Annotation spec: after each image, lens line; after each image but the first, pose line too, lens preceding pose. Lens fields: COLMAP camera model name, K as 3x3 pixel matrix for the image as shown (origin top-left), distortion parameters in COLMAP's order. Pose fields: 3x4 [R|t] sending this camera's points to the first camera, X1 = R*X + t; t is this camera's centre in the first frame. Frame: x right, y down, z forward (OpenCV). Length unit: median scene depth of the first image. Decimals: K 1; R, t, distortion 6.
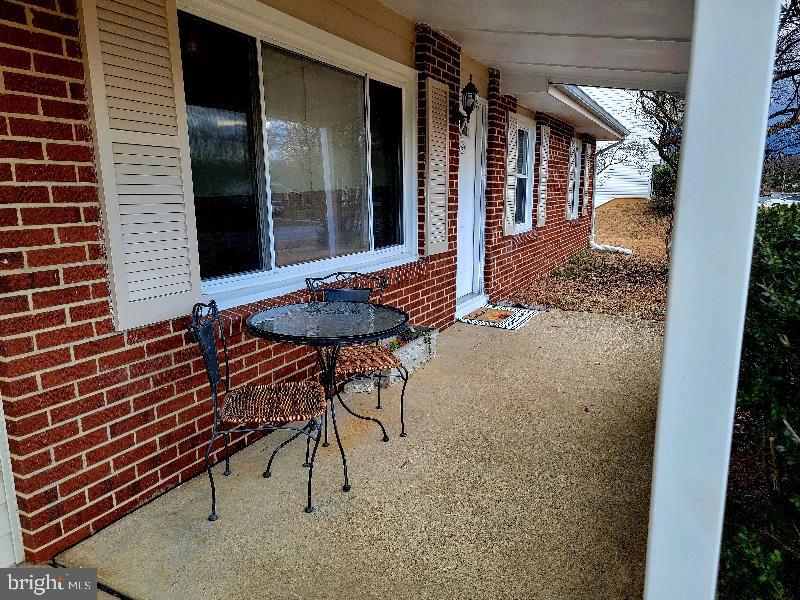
lens RADIAL K [[554.6, 0, 399.6], [0, 554.6, 305.1], [0, 0, 1]] dist [0.072520, -0.041831]
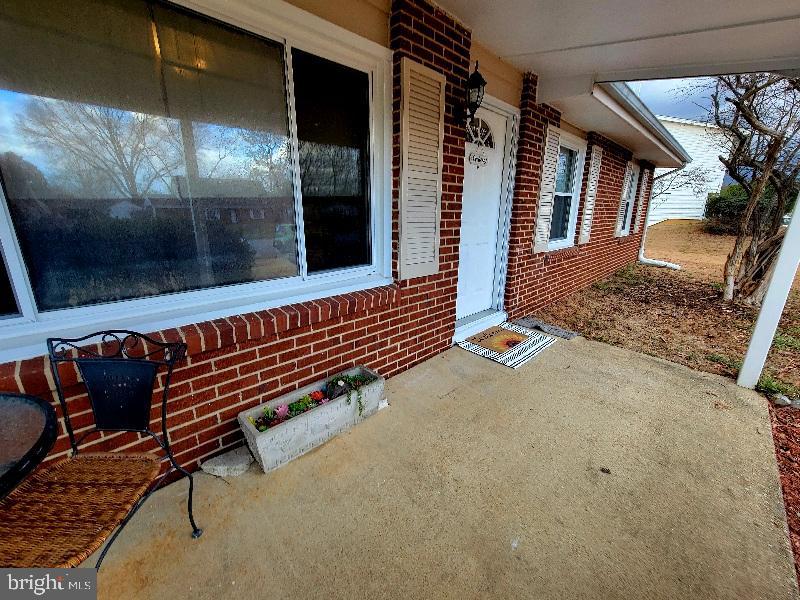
lens RADIAL K [[319.8, 0, 402.7], [0, 319.8, 297.2], [0, 0, 1]] dist [-0.003766, -0.000022]
pose [[0.948762, 0.089770, -0.302973, 0.160922], [-0.071637, 0.994939, 0.070465, -0.076524], [0.307765, -0.045151, 0.950390, 0.418355]]
